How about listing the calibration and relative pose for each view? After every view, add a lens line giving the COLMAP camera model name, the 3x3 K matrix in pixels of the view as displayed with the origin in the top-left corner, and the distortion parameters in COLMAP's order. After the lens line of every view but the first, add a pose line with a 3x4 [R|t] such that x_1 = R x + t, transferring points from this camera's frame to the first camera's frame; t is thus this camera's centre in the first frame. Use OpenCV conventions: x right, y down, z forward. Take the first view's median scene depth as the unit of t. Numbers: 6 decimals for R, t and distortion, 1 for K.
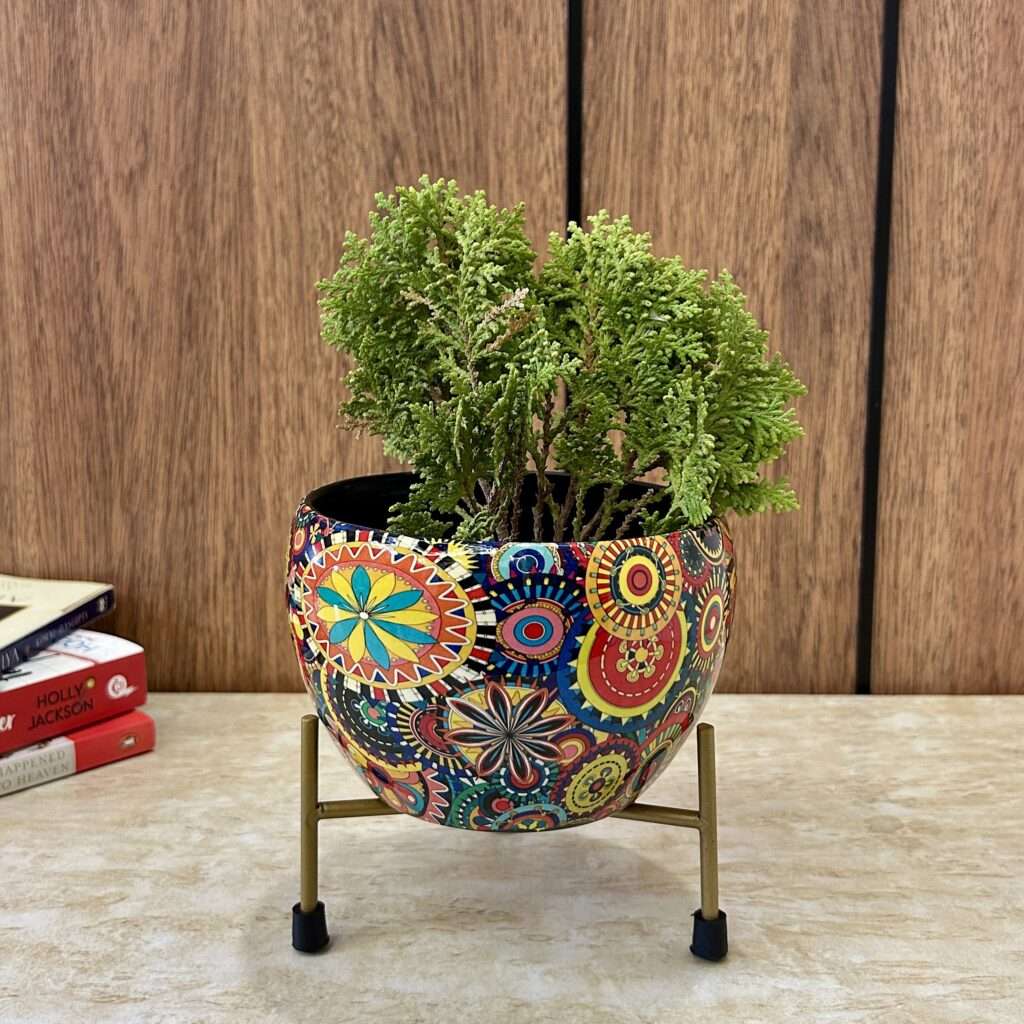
lens RADIAL K [[1263.0, 0, 514.5], [0, 1263.0, 485.4], [0, 0, 1]] dist [0.016860, -0.078613]
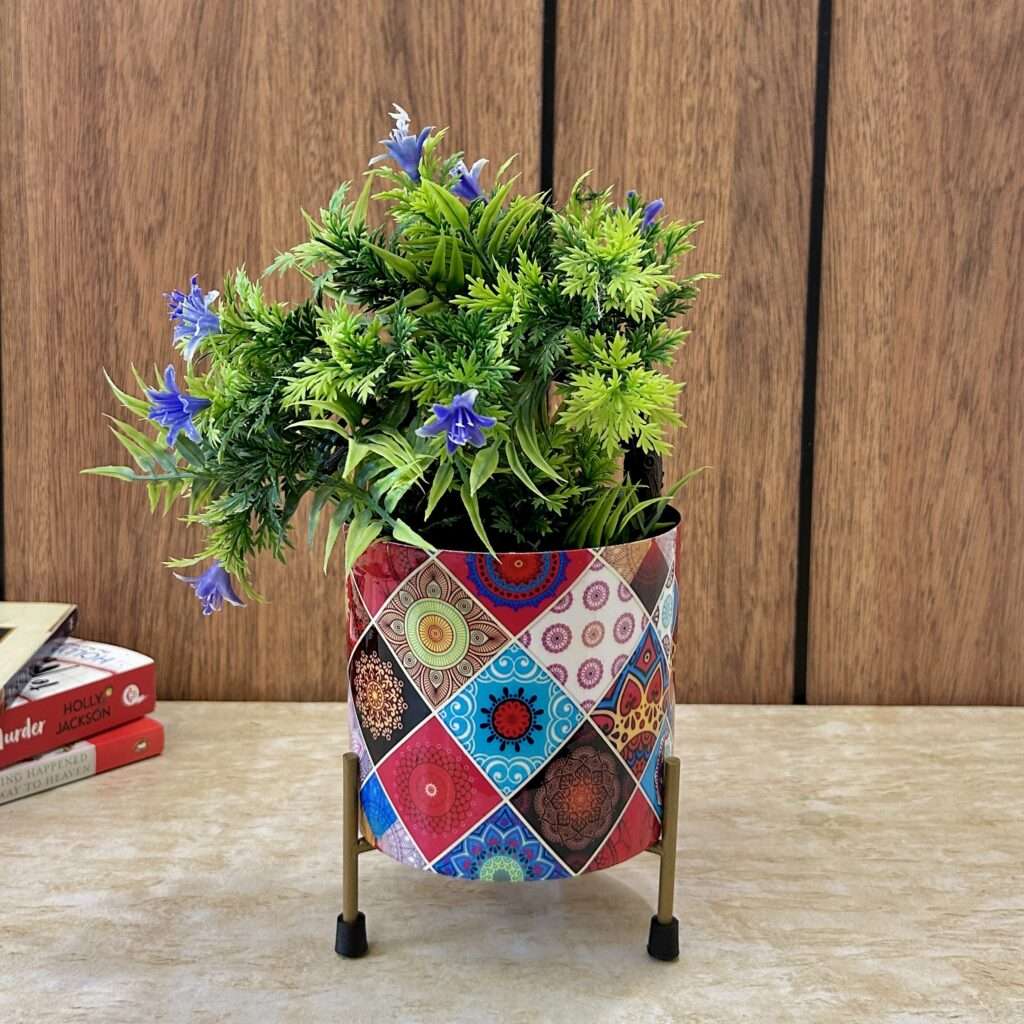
lens RADIAL K [[1355.1, 0, 511.8], [0, 1355.1, 379.5], [0, 0, 1]] dist [0.066549, -0.187859]
pose [[0.998737, 0.014891, 0.047980, -0.039965], [-0.011460, 0.997410, -0.071011, -0.033098], [-0.048913, 0.070371, 0.996321, -0.208482]]
